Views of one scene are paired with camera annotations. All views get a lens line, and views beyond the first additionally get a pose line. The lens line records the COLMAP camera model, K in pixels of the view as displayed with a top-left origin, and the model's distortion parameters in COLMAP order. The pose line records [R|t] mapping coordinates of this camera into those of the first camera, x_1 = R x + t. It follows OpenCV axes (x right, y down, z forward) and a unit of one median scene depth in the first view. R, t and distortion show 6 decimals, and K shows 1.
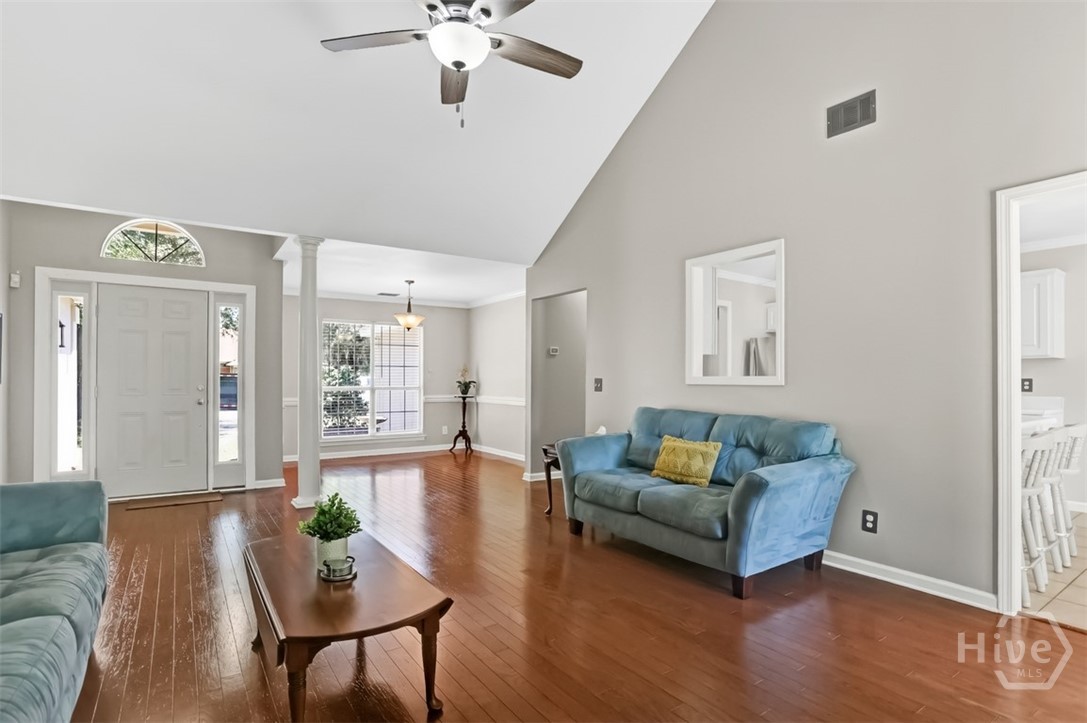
lens RADIAL K [[528.0, 0, 542.3], [0, 528.0, 371.4], [0, 0, 1]] dist [-0.051879, 0.011414]
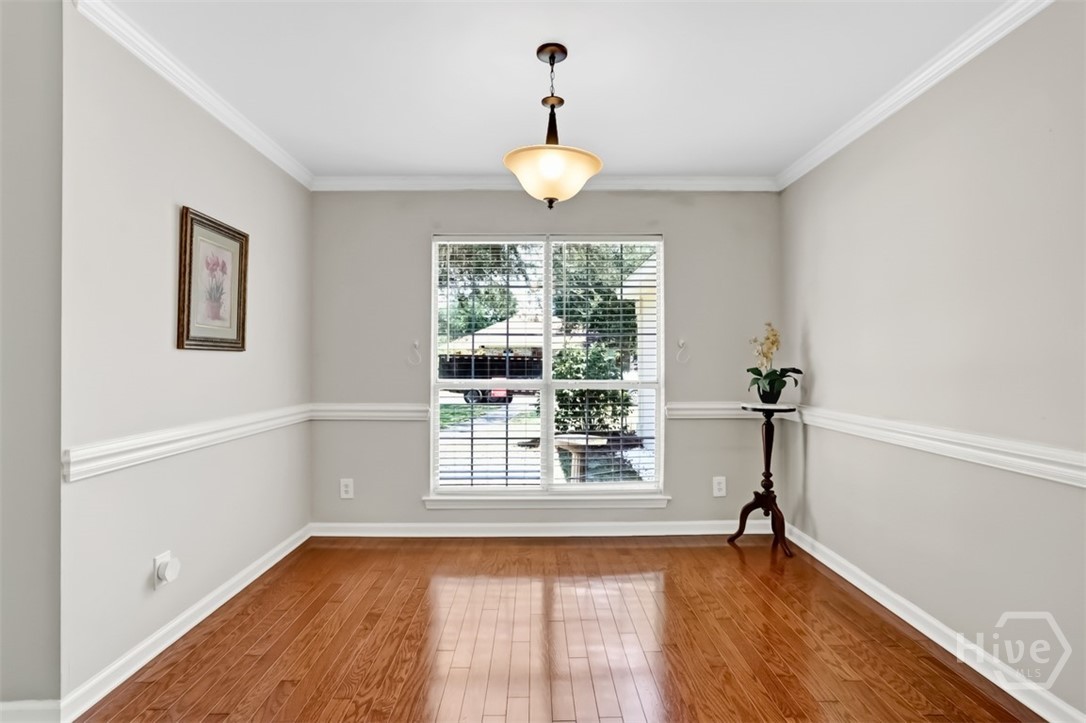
lens RADIAL K [[527.5, 0, 539.2], [0, 527.5, 359.5], [0, 0, 1]] dist [-0.051879, 0.011414]
pose [[0.828219, 0.000259, -0.560405, -0.071649], [0.010606, 0.999814, 0.016136, 0.003541], [0.560305, -0.019308, 0.828061, 0.583704]]
